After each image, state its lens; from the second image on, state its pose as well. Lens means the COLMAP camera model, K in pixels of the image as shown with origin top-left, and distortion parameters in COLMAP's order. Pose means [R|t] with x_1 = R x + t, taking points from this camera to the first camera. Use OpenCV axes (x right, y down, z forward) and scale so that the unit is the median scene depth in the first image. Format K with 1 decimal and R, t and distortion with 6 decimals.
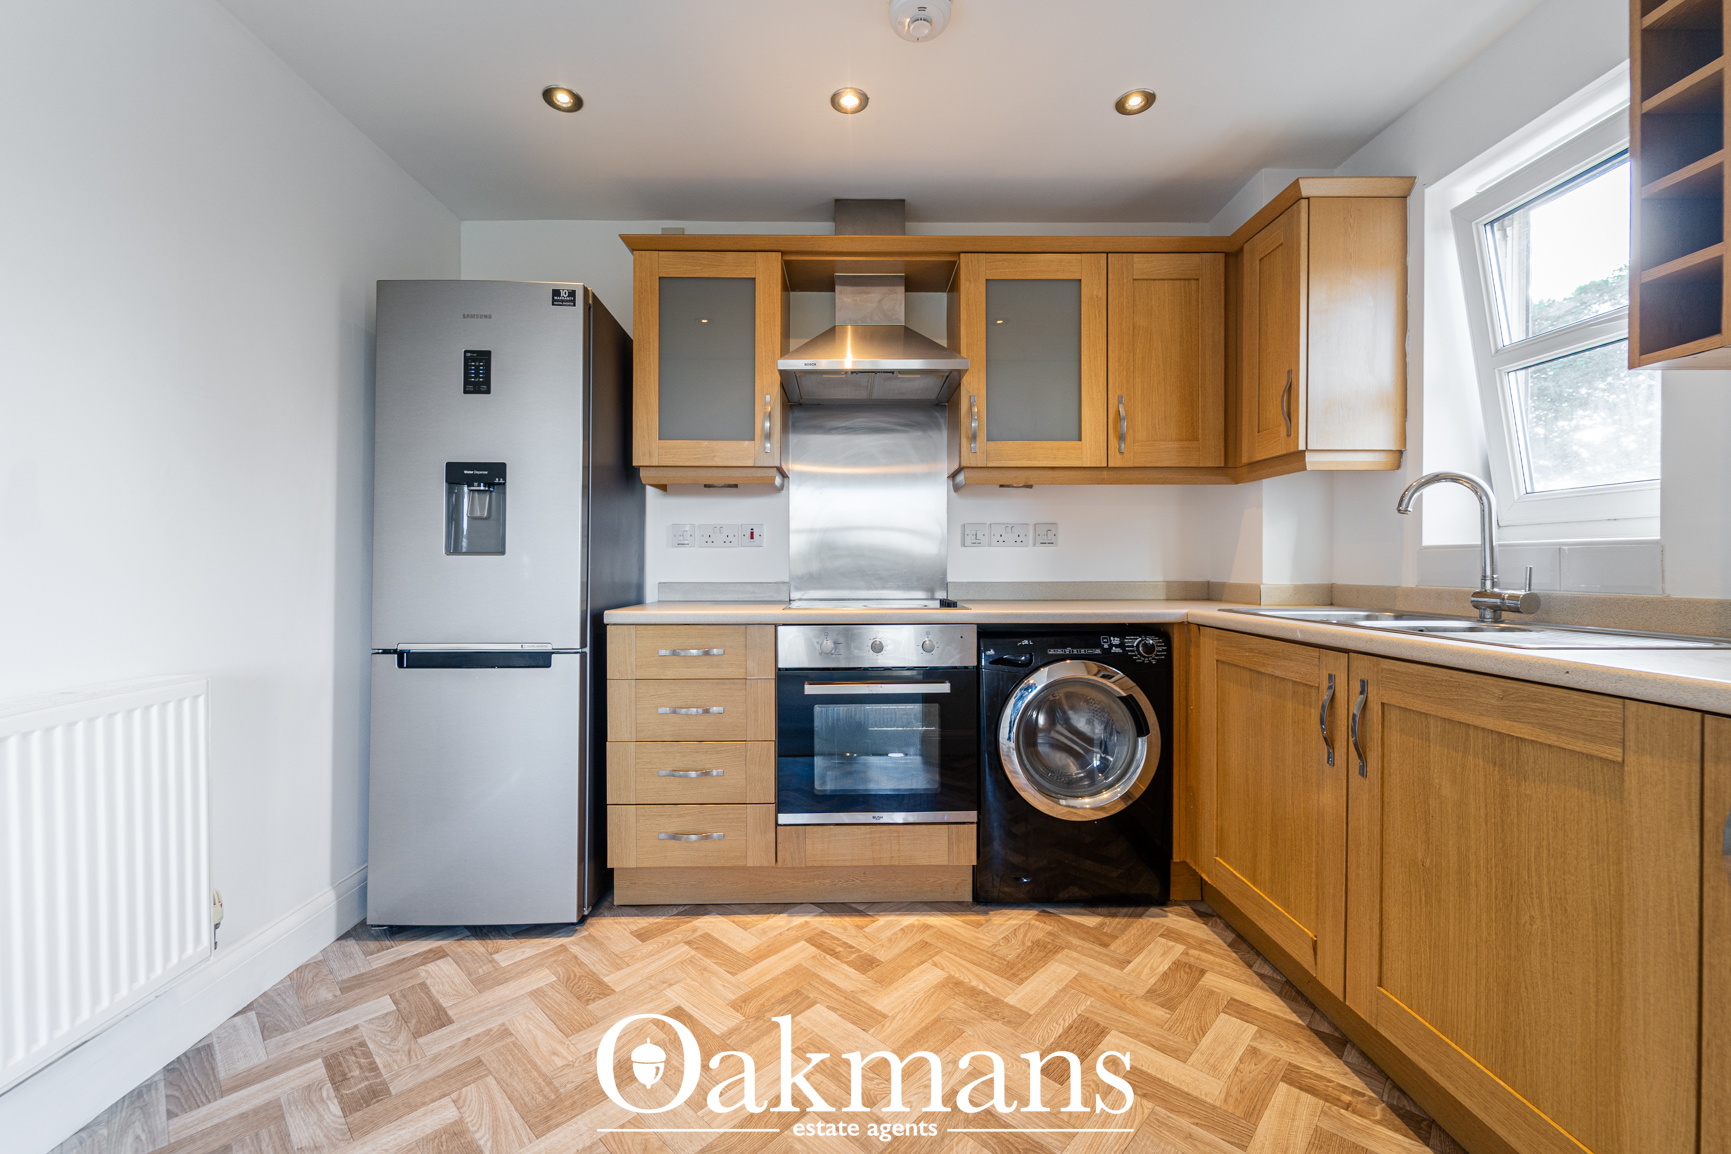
lens RADIAL K [[707.8, 0, 857.5], [0, 707.8, 570.8], [0, 0, 1]] dist [0.002183, -0.000732]
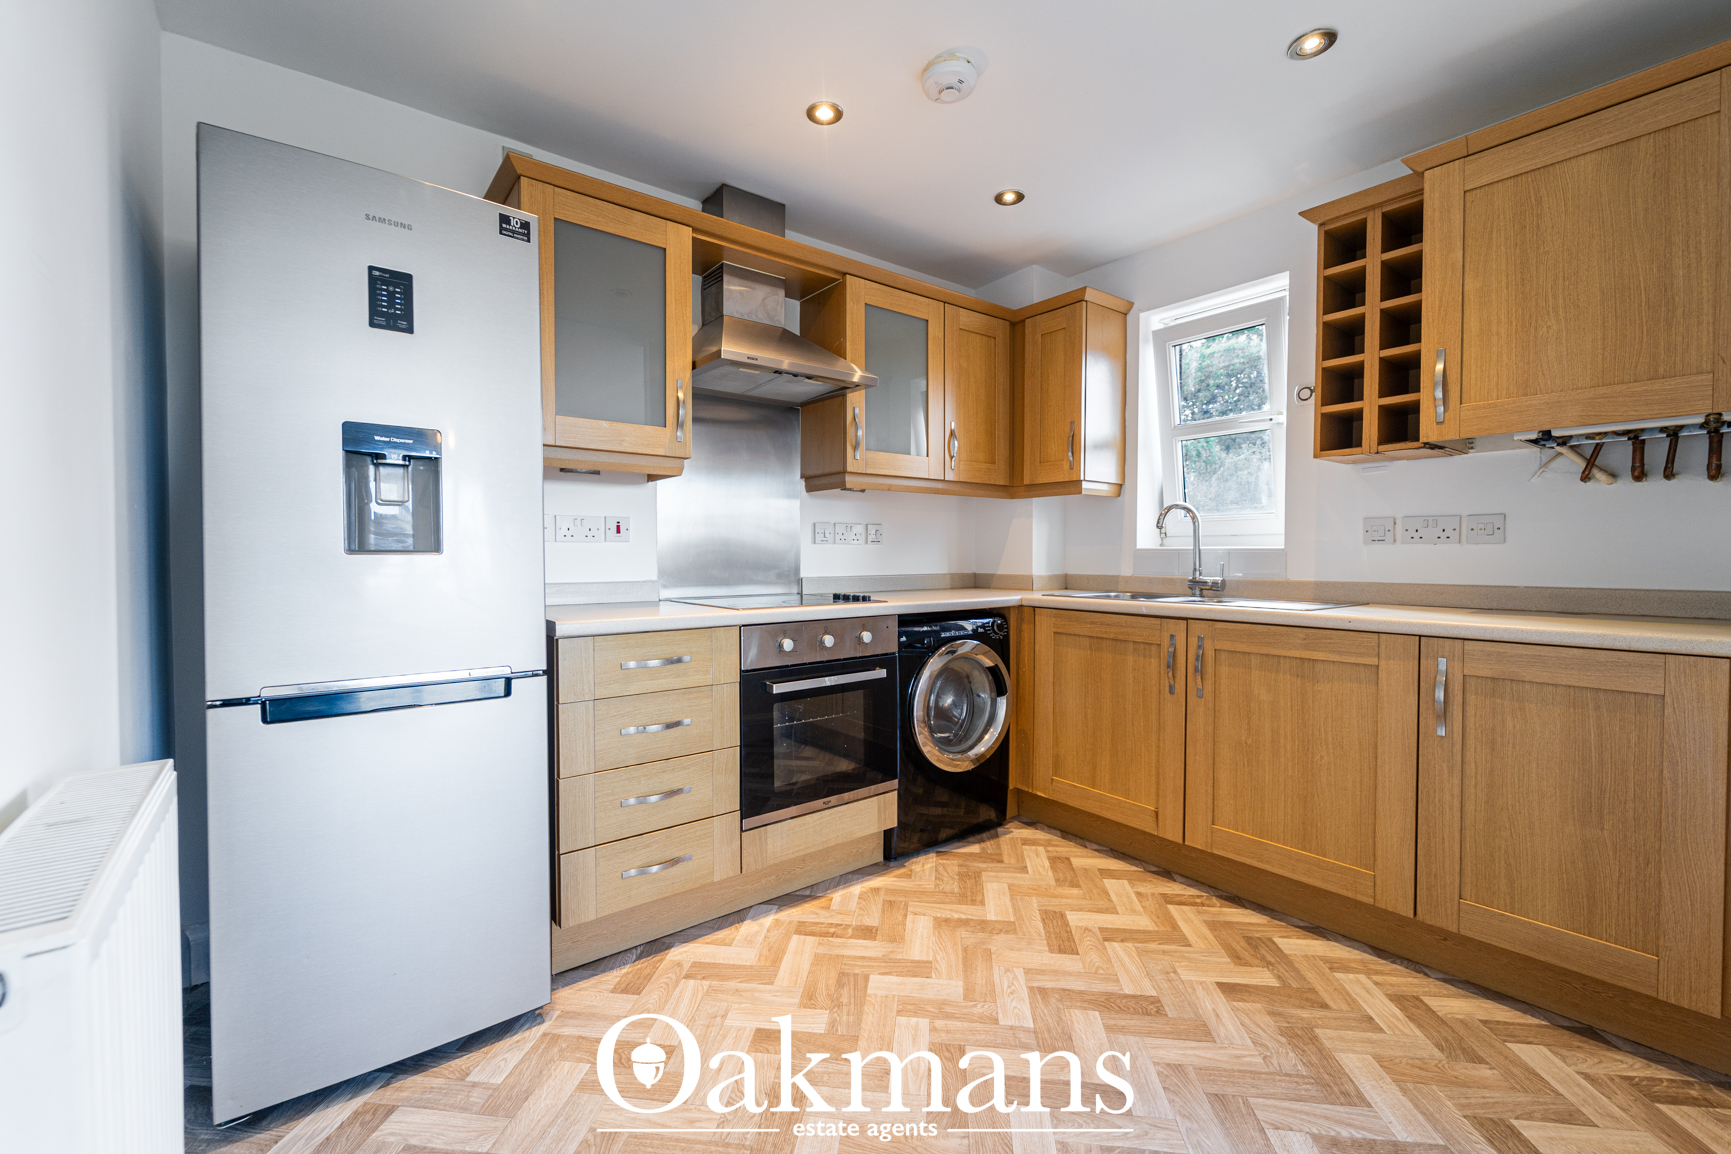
lens RADIAL K [[714.9, 0, 856.1], [0, 714.9, 571.6], [0, 0, 1]] dist [0.000734, -0.000138]
pose [[0.800228, -0.014224, 0.599527, -0.587193], [0.004123, 0.999826, 0.018218, -0.015436], [-0.599682, -0.012107, 0.800147, 0.127871]]
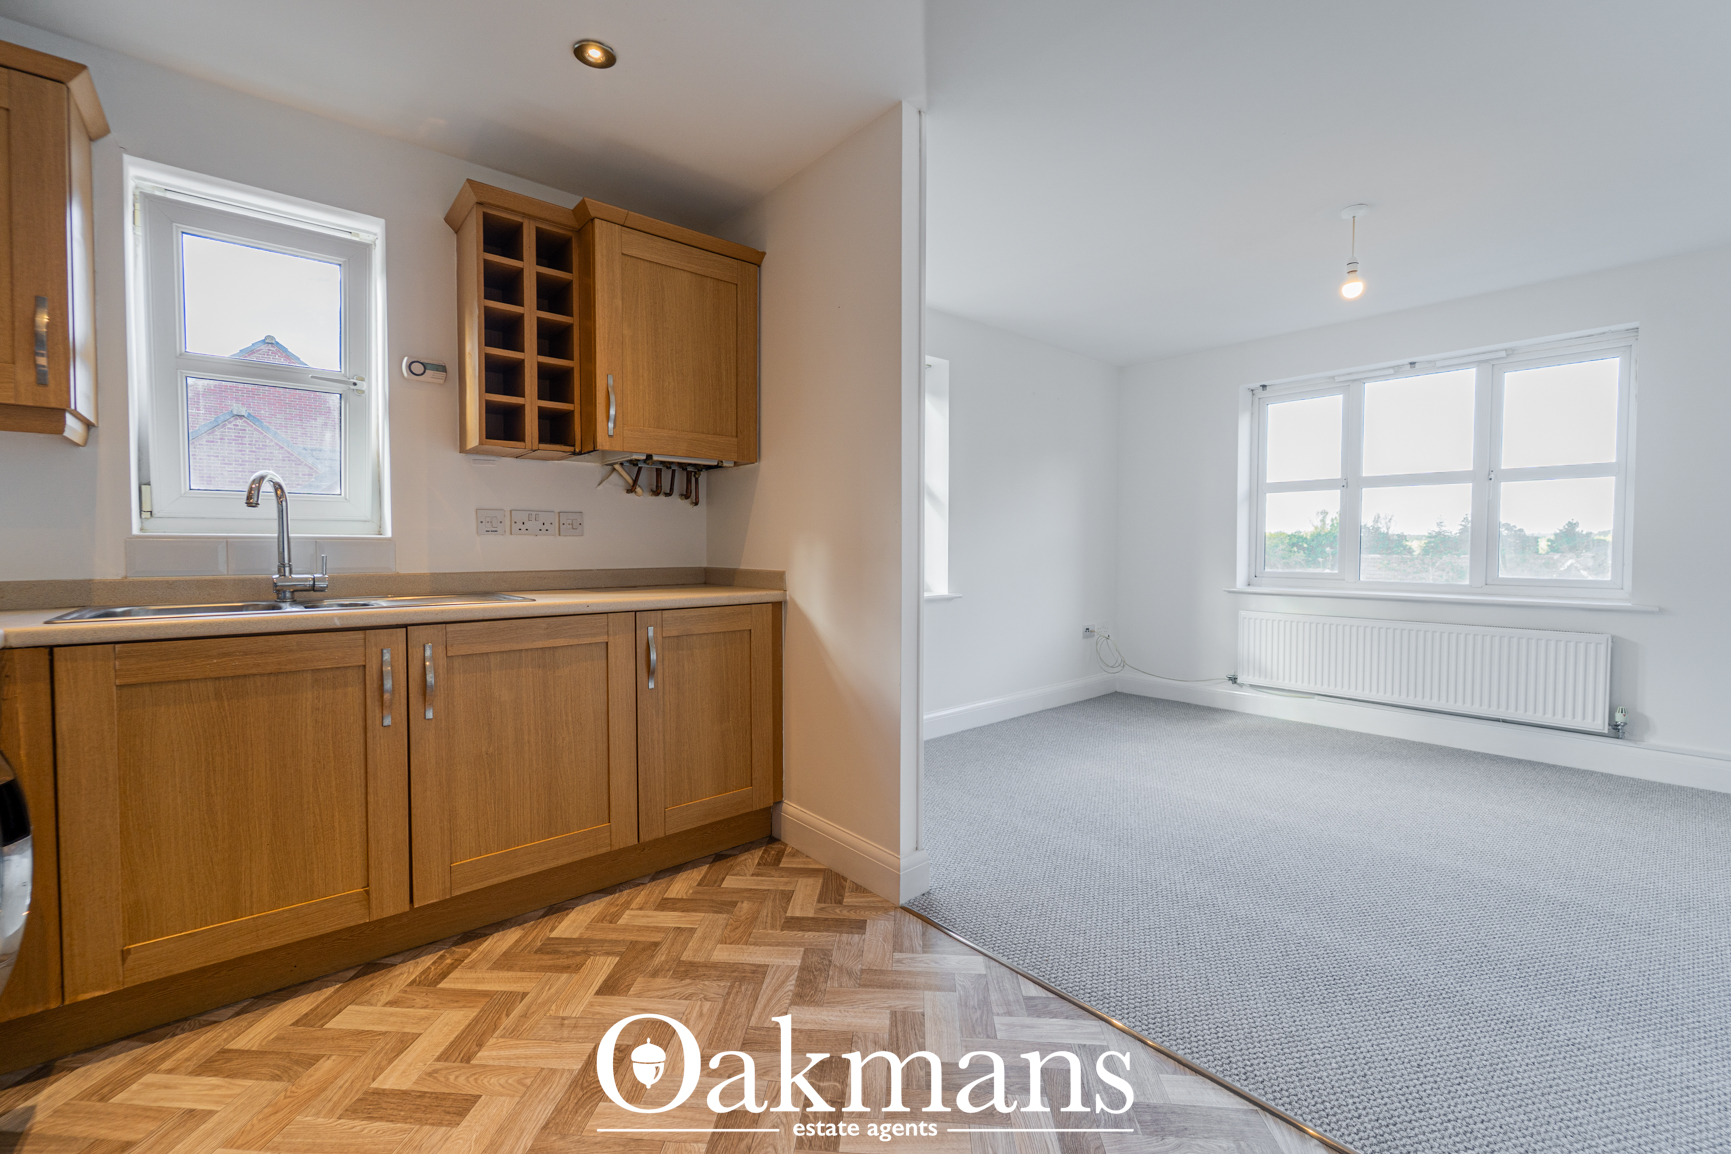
lens RADIAL K [[707.8, 0, 857.5], [0, 707.8, 570.8], [0, 0, 1]] dist [0.002183, -0.000732]
pose [[-0.638147, -0.025804, 0.769482, -0.532089], [0.006481, 0.999223, 0.038883, -0.017202], [-0.769887, 0.029800, -0.637484, 0.834404]]
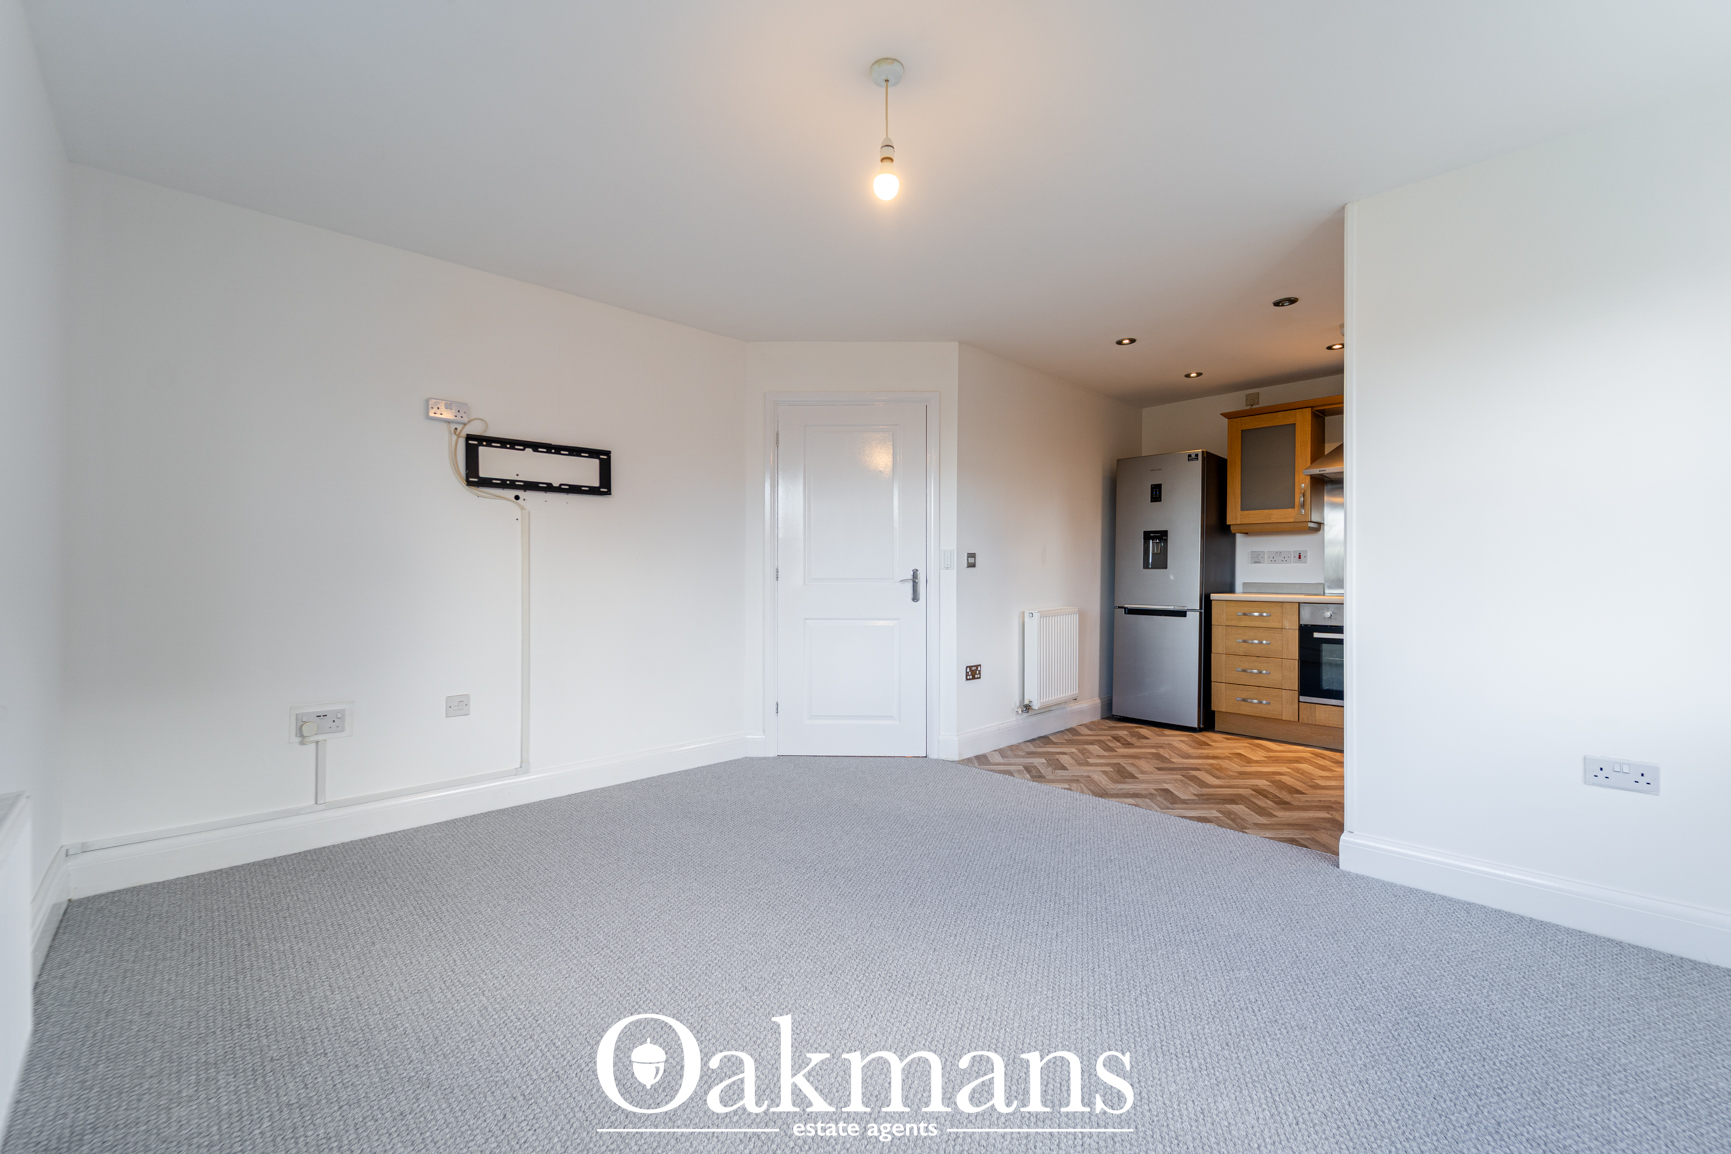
lens RADIAL K [[707.8, 0, 857.5], [0, 707.8, 570.8], [0, 0, 1]] dist [0.002183, -0.000732]
pose [[0.674187, 0.000789, -0.738560, 0.548682], [-0.008132, 0.999947, -0.006356, 0.007686], [0.738515, 0.010291, 0.674158, -1.349057]]
